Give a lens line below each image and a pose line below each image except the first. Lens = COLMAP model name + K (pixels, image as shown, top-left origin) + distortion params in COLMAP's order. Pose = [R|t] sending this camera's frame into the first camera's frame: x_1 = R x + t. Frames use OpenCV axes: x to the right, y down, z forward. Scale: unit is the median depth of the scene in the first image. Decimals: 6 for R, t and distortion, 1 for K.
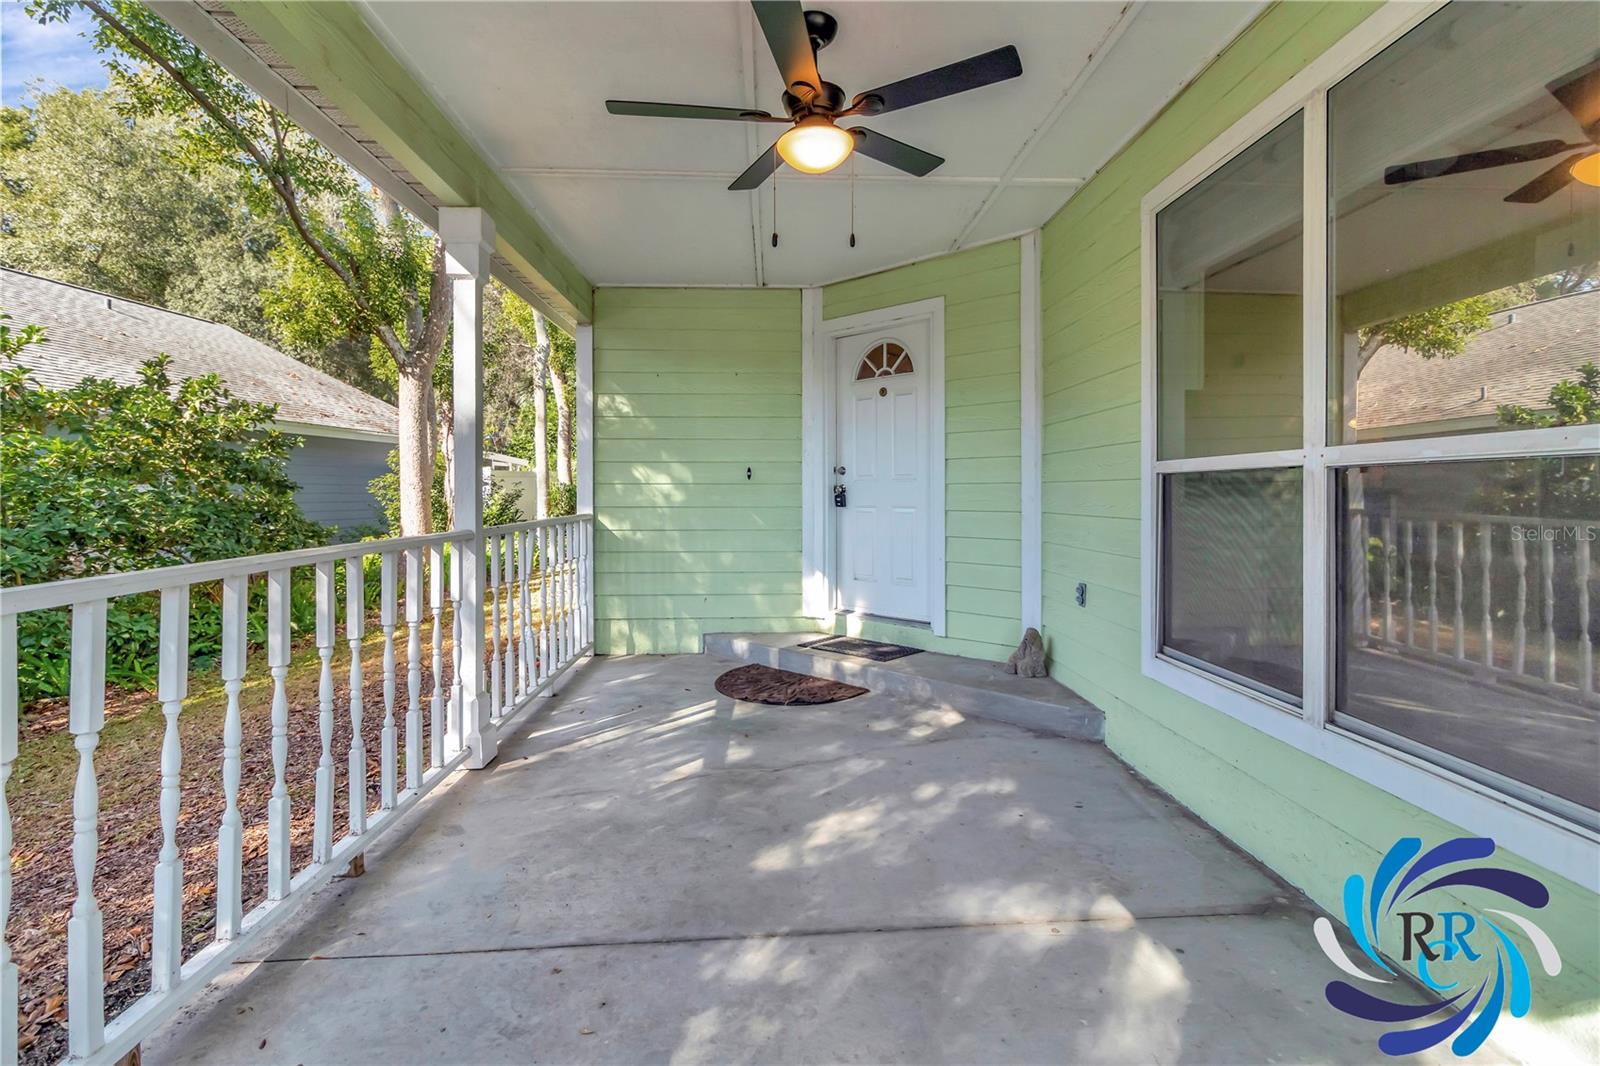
lens RADIAL K [[748.0, 0, 808.7], [0, 748.0, 497.4], [0, 0, 1]] dist [0.011473, -0.001350]
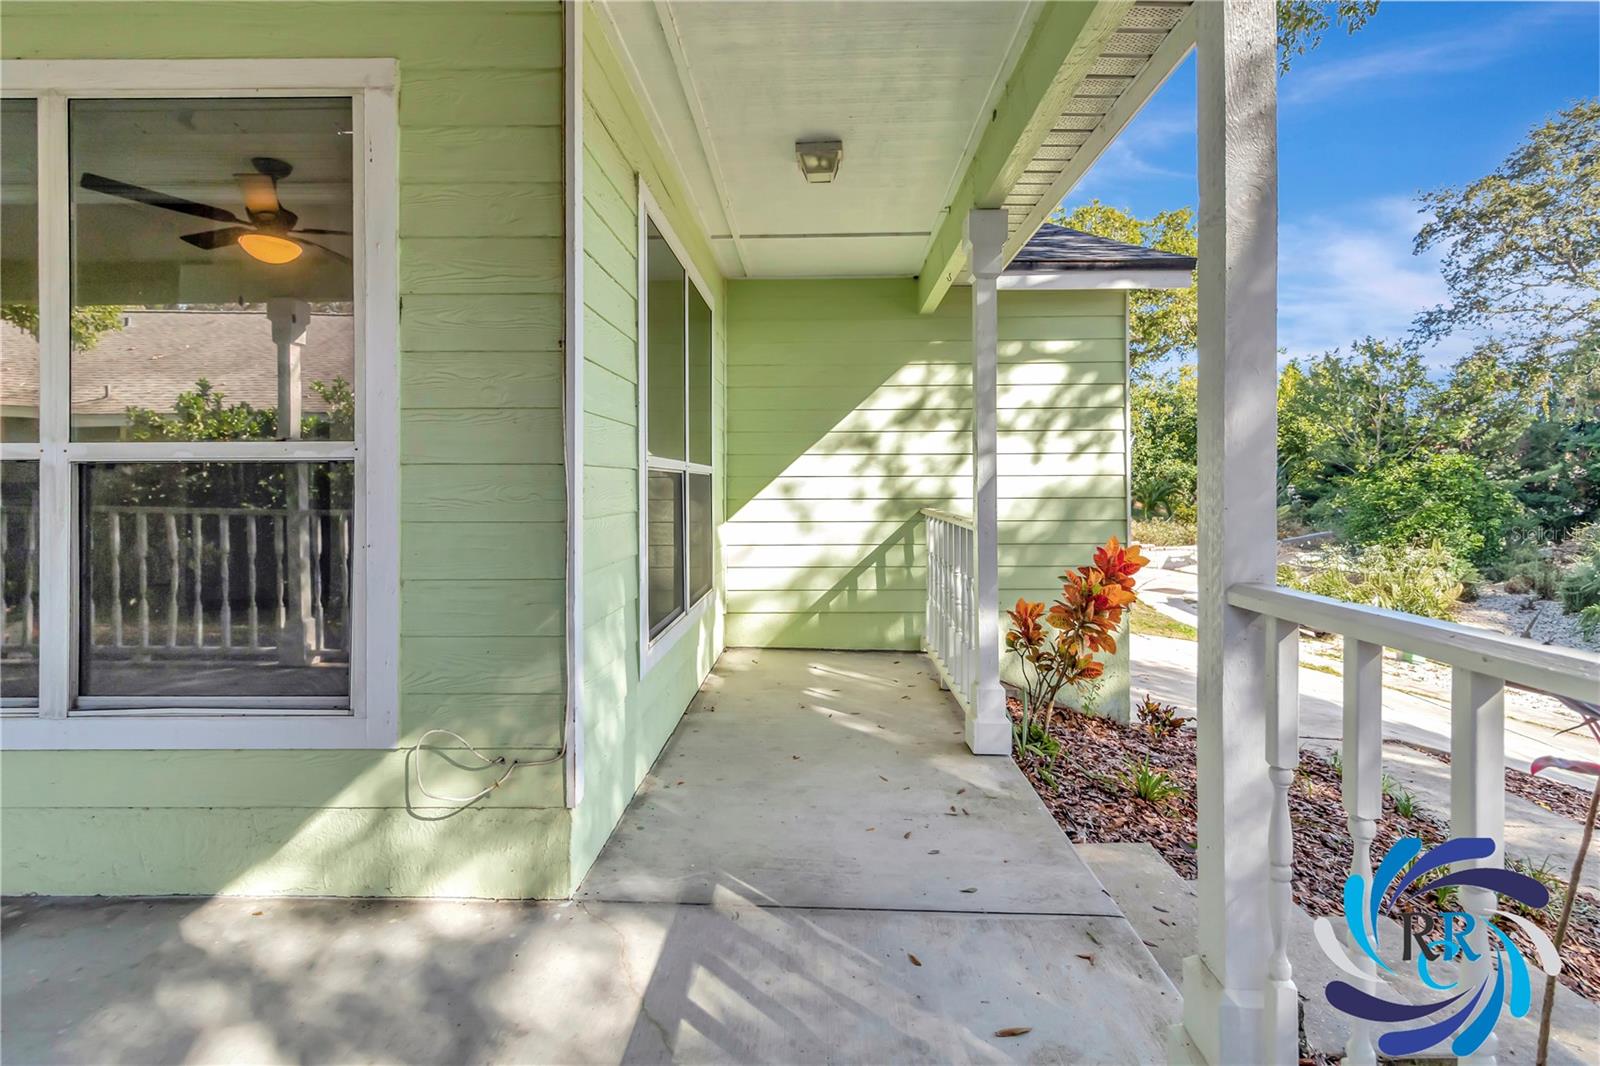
lens RADIAL K [[748.0, 0, 807.4], [0, 748.0, 481.0], [0, 0, 1]] dist [0.011473, -0.001350]
pose [[0.072865, 0.008522, 0.997305, -0.194960], [0.008001, 0.999926, -0.009129, 0.001797], [-0.997310, 0.008644, 0.072792, -0.059645]]
